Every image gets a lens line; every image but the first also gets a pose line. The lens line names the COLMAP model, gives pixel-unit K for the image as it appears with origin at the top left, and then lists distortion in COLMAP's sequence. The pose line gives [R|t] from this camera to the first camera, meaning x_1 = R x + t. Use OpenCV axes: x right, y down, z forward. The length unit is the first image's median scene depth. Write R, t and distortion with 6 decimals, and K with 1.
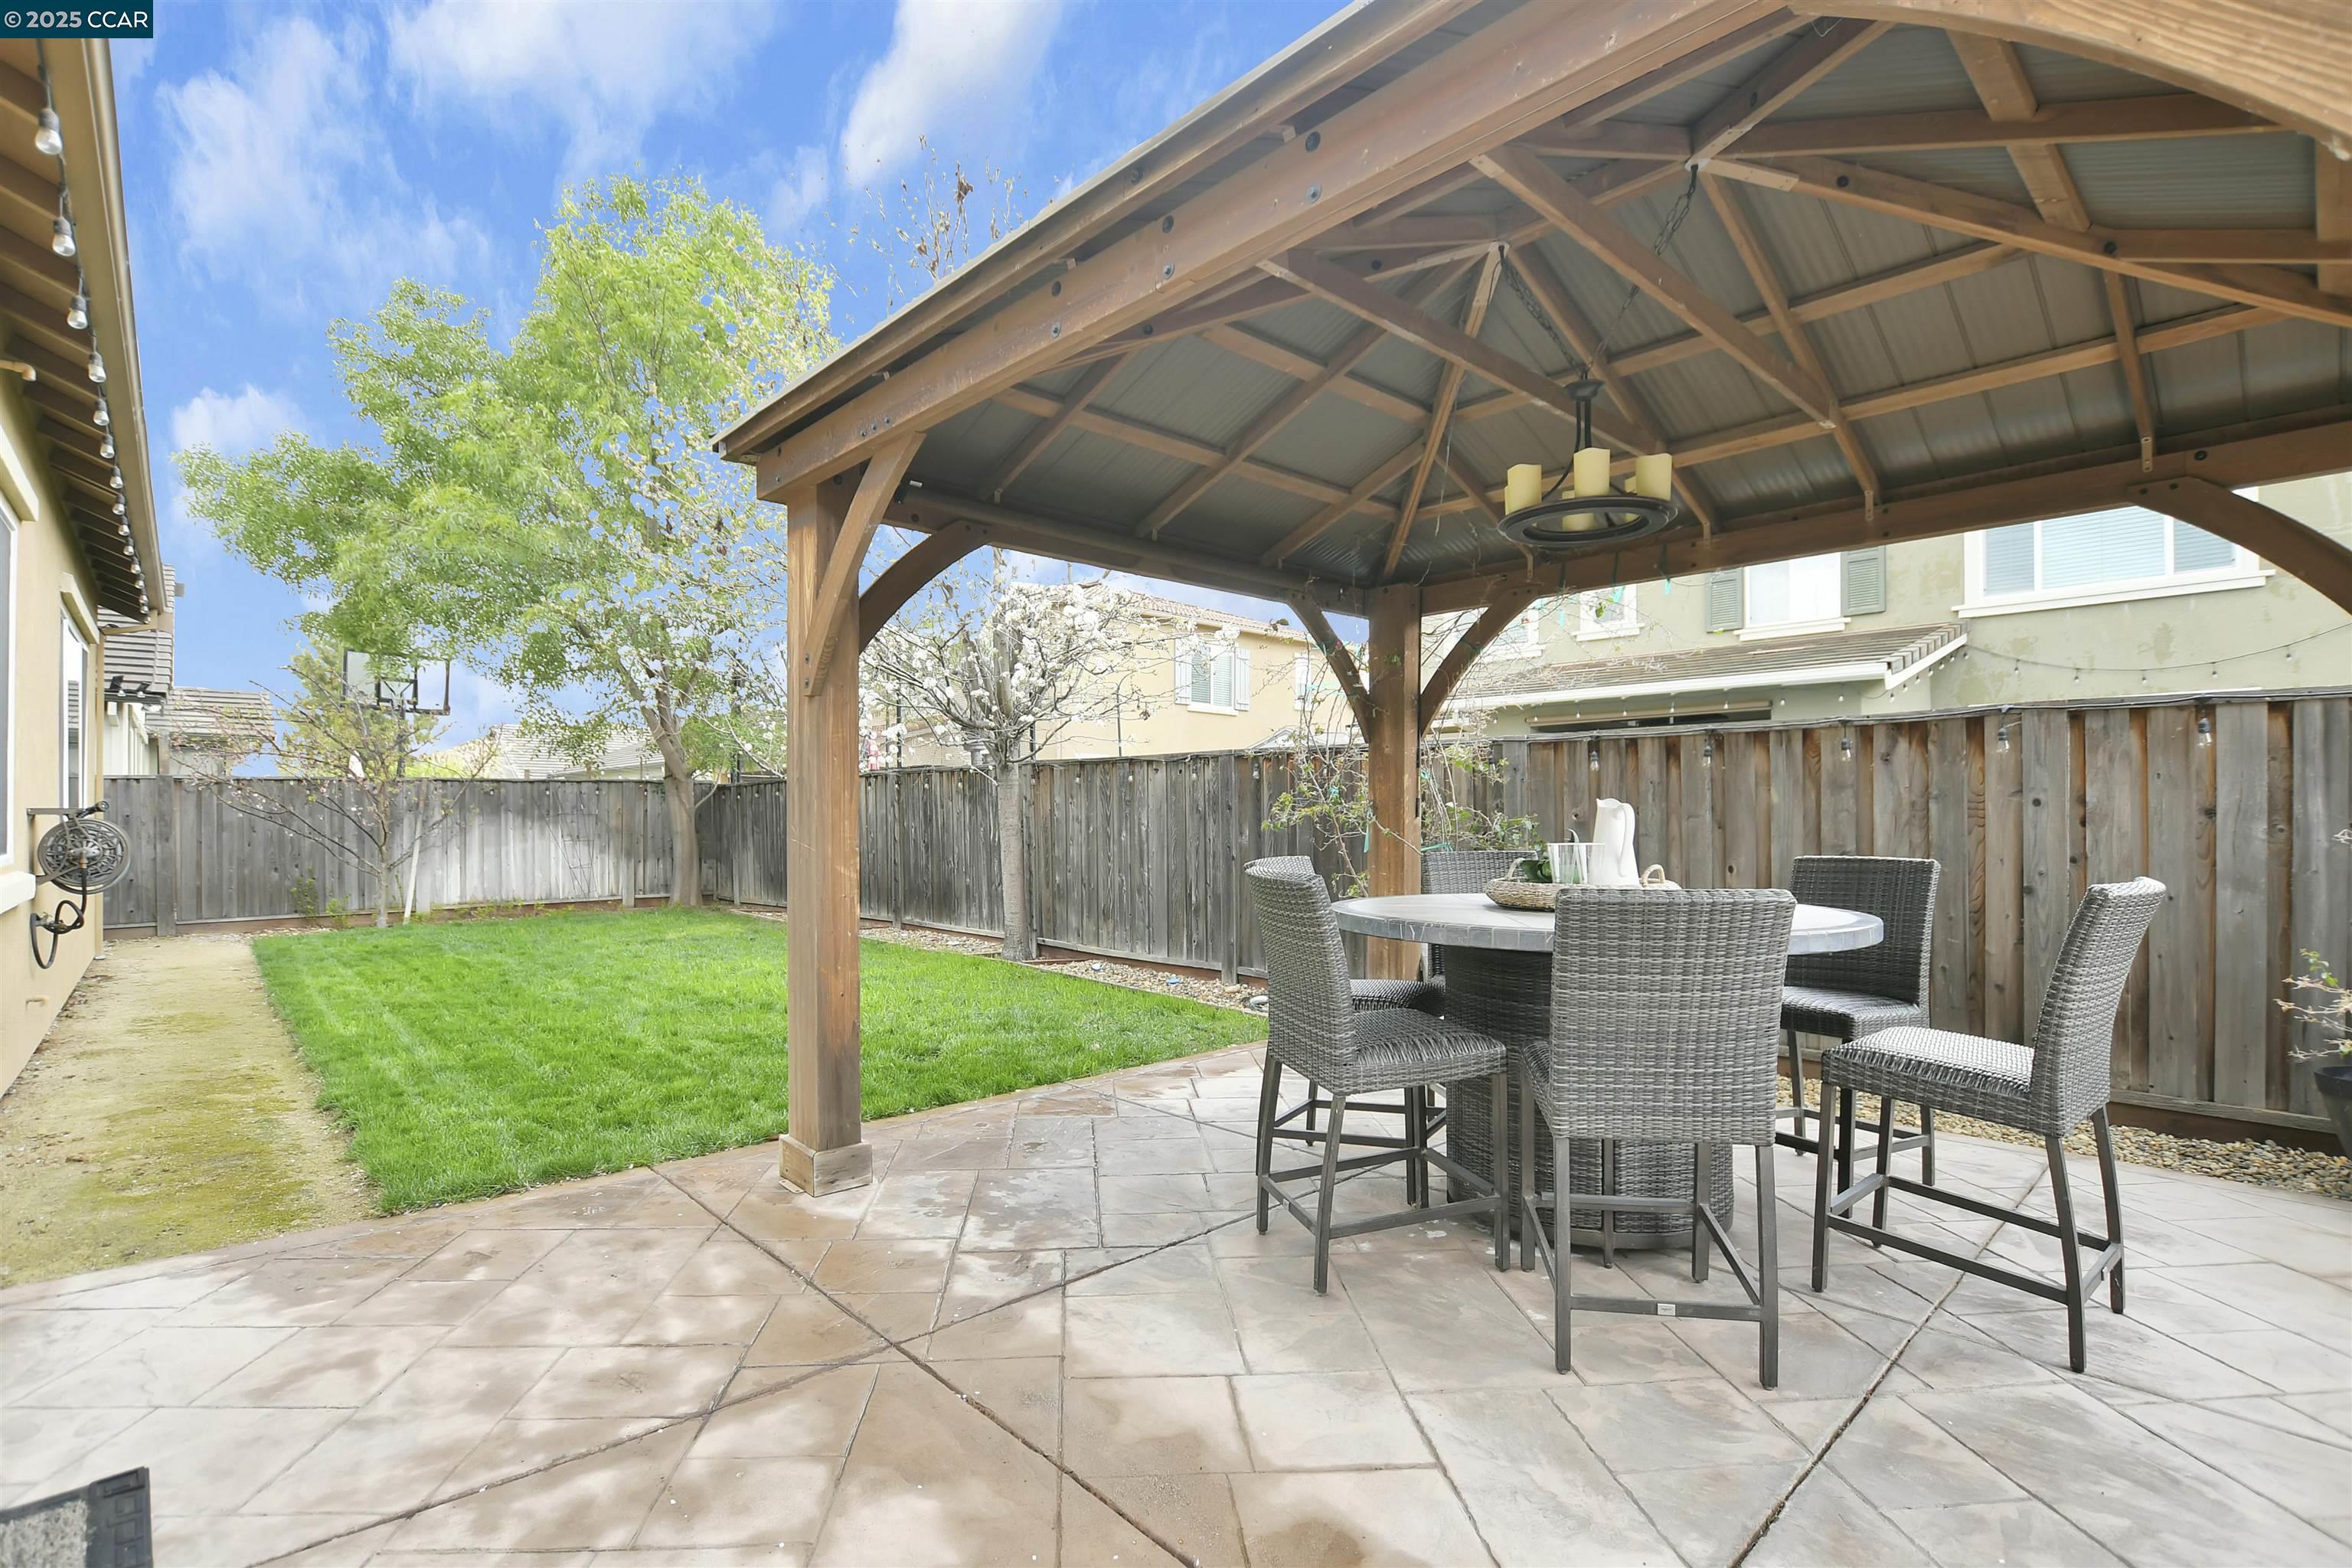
lens RADIAL K [[1098.7, 0, 1176.0], [0, 1098.7, 784.0], [0, 0, 1]] dist [-0.050224, -0.000154]
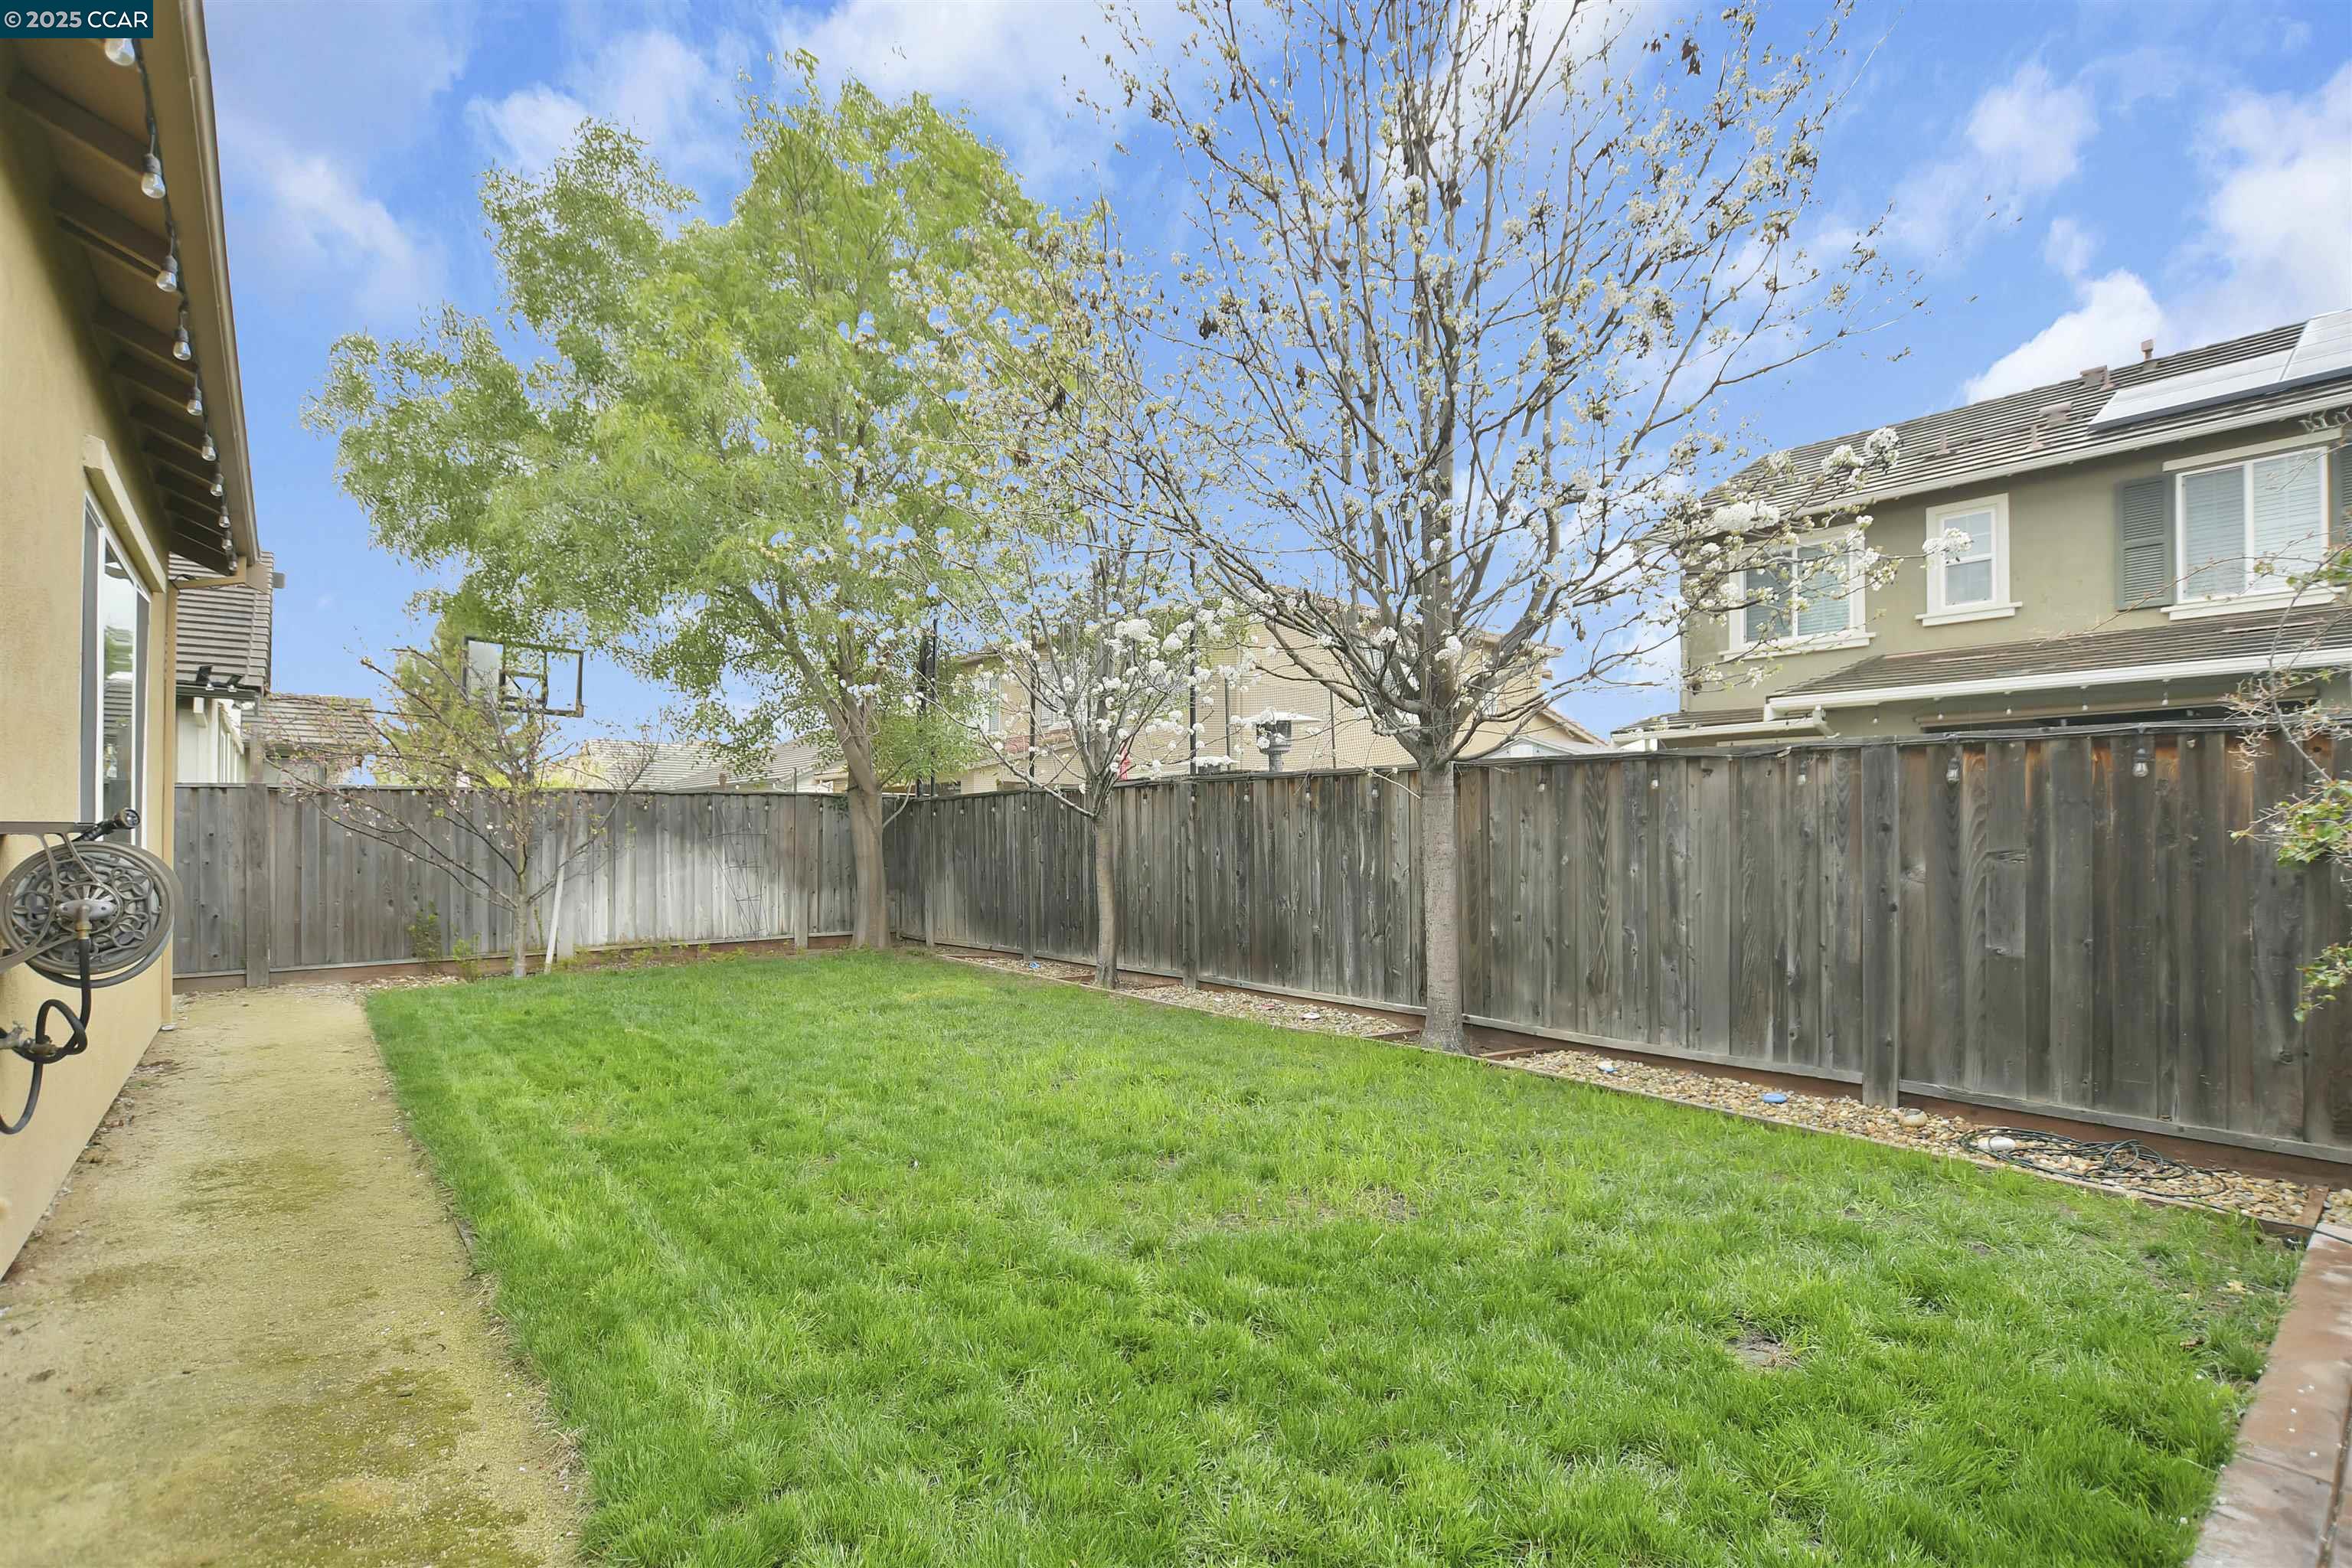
lens RADIAL K [[1128.0, 0, 1175.5], [0, 1128.0, 798.0], [0, 0, 1]] dist [-0.051883, 0.000071]
pose [[0.997474, 0.001474, -0.071021, -0.211112], [-0.001878, 0.999982, -0.005622, 0.005823], [0.071011, 0.005741, 0.997459, 0.226384]]
